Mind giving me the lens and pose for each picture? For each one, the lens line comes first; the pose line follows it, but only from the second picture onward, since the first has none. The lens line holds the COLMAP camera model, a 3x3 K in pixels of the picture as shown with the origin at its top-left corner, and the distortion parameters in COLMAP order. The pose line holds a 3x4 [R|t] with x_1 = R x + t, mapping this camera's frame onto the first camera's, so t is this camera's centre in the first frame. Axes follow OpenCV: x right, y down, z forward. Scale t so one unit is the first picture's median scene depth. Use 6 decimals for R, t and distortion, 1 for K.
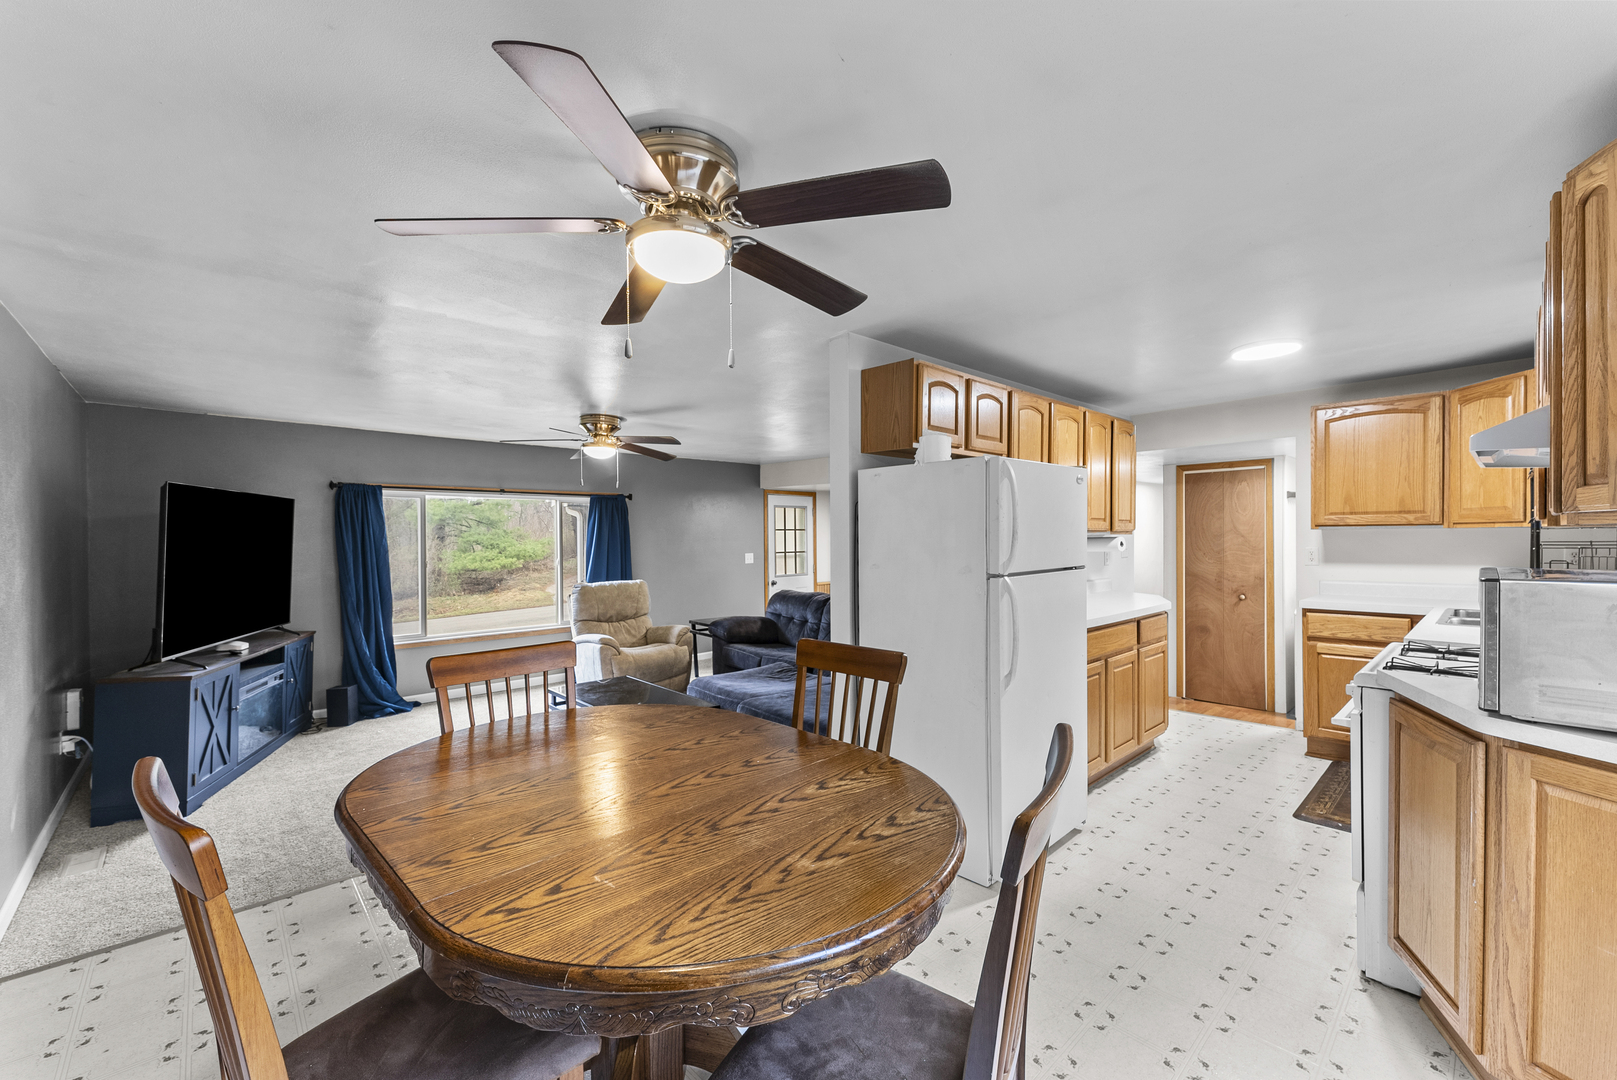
lens RADIAL K [[660.5, 0, 808.1], [0, 660.5, 541.6], [0, 0, 1]] dist [-0.004298, -0.000045]
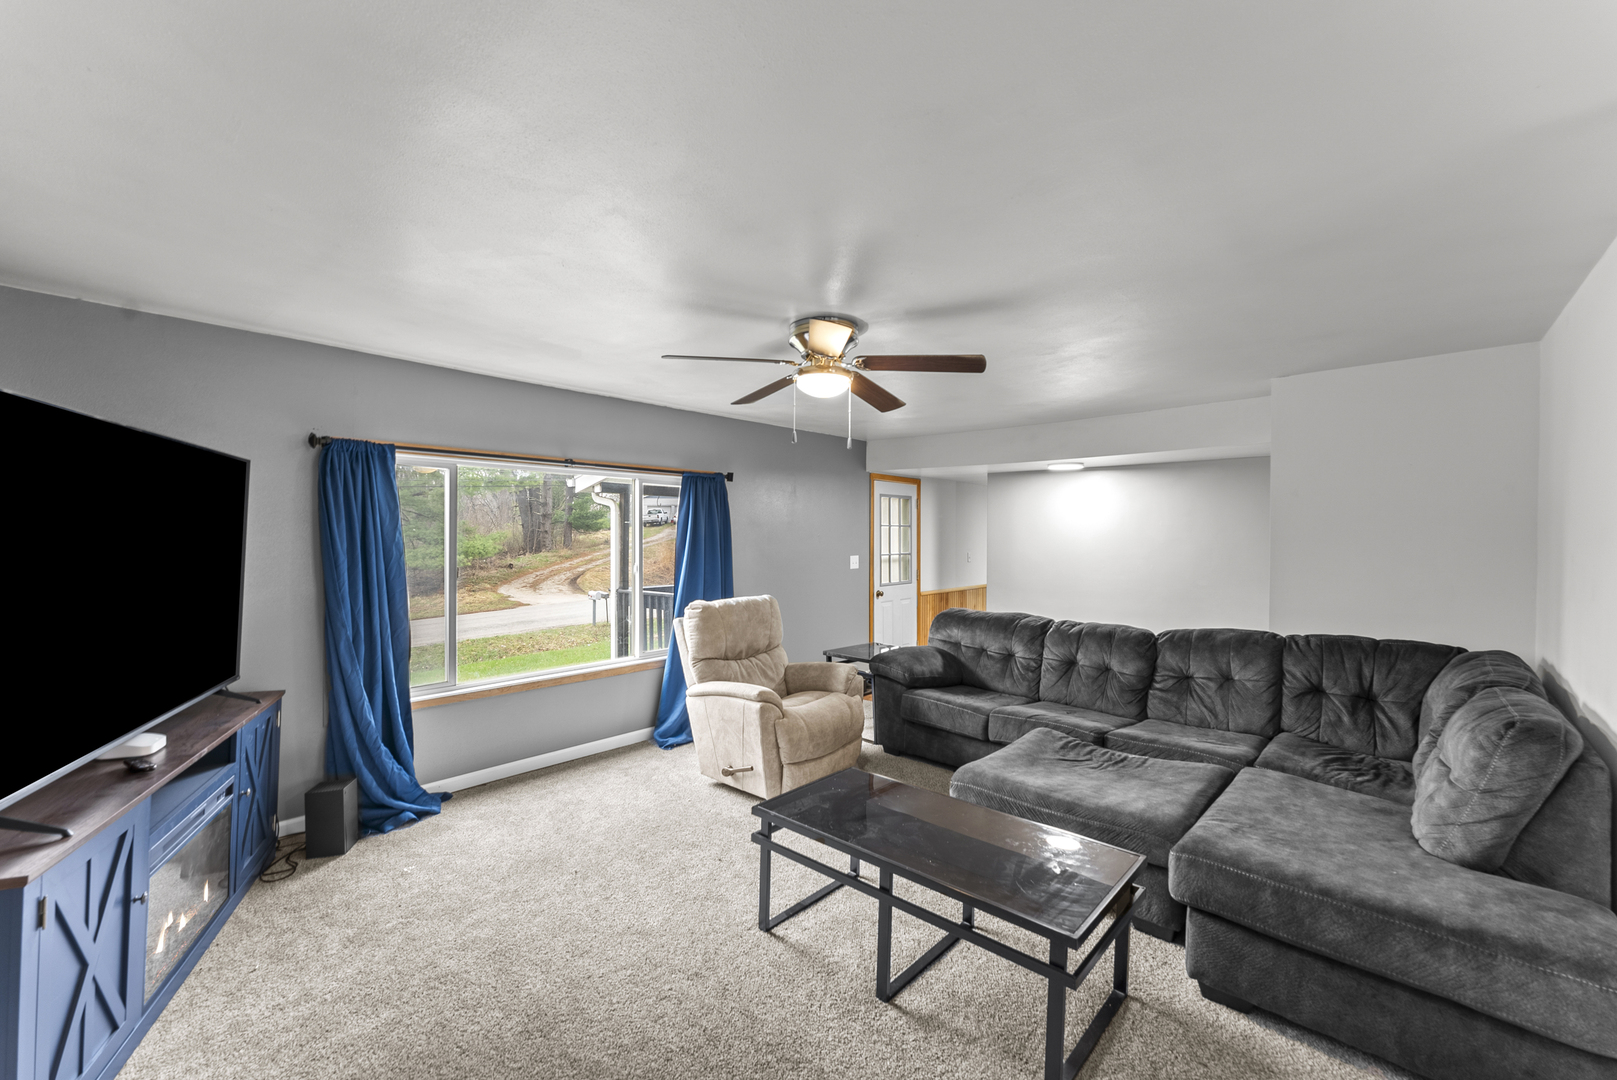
lens RADIAL K [[660.5, 0, 803.3], [0, 660.5, 537.3], [0, 0, 1]] dist [-0.004298, -0.000045]
pose [[0.996226, 0.009546, 0.086270, -0.325316], [-0.009217, 0.999949, -0.004209, 0.000170], [-0.086306, 0.003398, 0.996263, 0.362483]]
